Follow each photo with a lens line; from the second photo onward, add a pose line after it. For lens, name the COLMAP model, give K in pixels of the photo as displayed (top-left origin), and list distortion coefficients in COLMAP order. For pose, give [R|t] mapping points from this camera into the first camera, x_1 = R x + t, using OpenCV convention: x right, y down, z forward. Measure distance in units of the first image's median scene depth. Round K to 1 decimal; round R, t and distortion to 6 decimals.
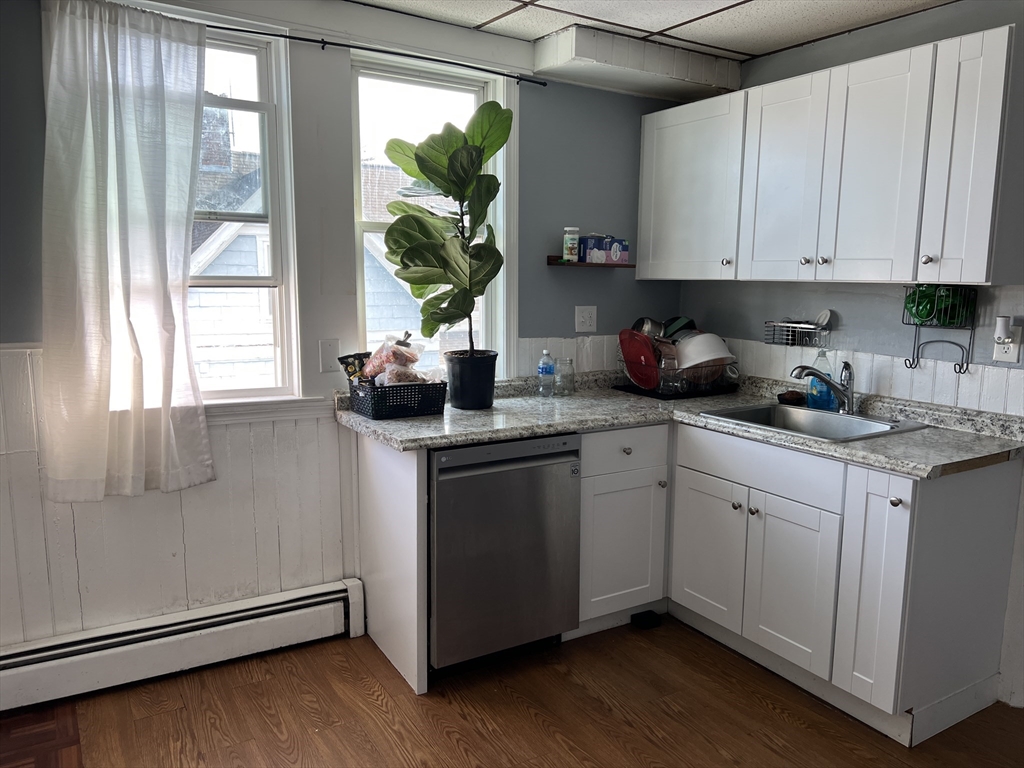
lens RADIAL K [[755.8, 0, 512.0], [0, 755.8, 384.0], [0, 0, 1]] dist [0.067877, -0.095368]
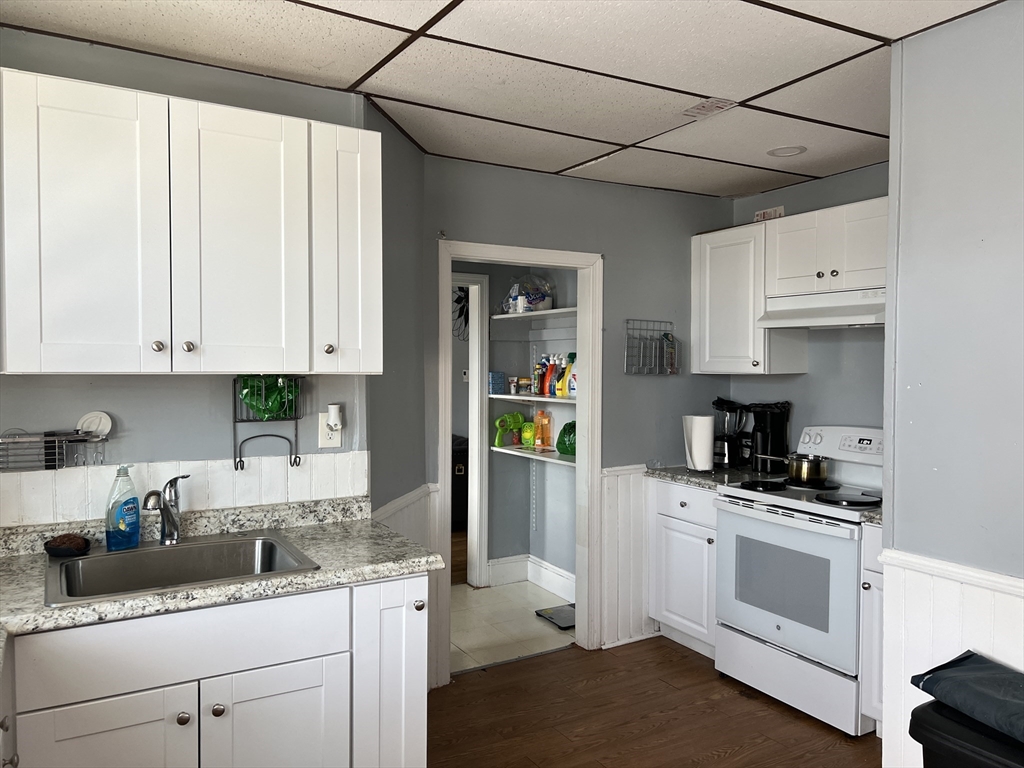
lens RADIAL K [[755.8, 0, 512.0], [0, 755.8, 384.0], [0, 0, 1]] dist [0.067877, -0.095368]
pose [[0.036755, -0.035878, 0.998680, -0.331963], [0.141598, 0.989459, 0.030336, -0.101196], [-0.989242, 0.140296, 0.041448, 0.648923]]
